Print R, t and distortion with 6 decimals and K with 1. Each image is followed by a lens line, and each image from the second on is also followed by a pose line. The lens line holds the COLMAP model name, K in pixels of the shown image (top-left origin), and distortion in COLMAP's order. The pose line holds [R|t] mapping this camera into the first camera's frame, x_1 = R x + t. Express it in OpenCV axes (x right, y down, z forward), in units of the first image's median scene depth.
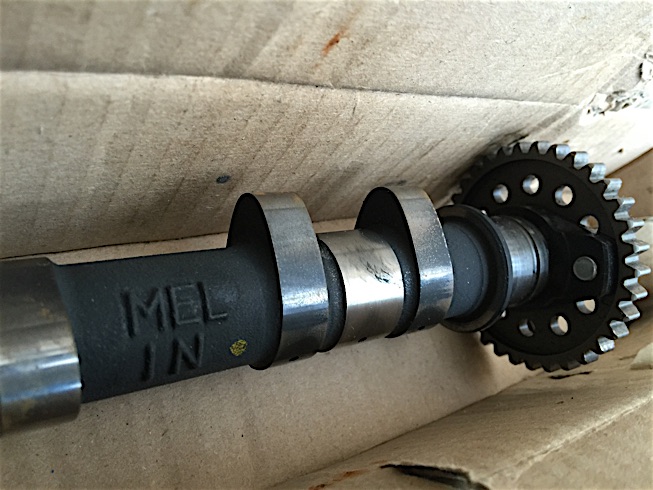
lens RADIAL K [[536.2, 0, 330.9], [0, 536.2, 238.9], [0, 0, 1]] dist [0.023613, -0.063565]
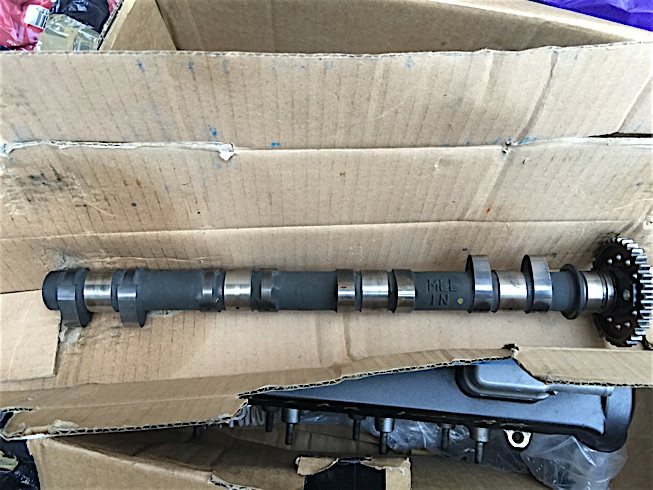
lens RADIAL K [[536.2, 0, 327.6], [0, 536.2, 243.5], [0, 0, 1]] dist [0.023613, -0.063565]
pose [[0.770849, 0.016799, -0.636796, 1.234059], [-0.106588, 0.988961, -0.102936, 0.270667], [0.628037, 0.147223, 0.764130, -1.973101]]
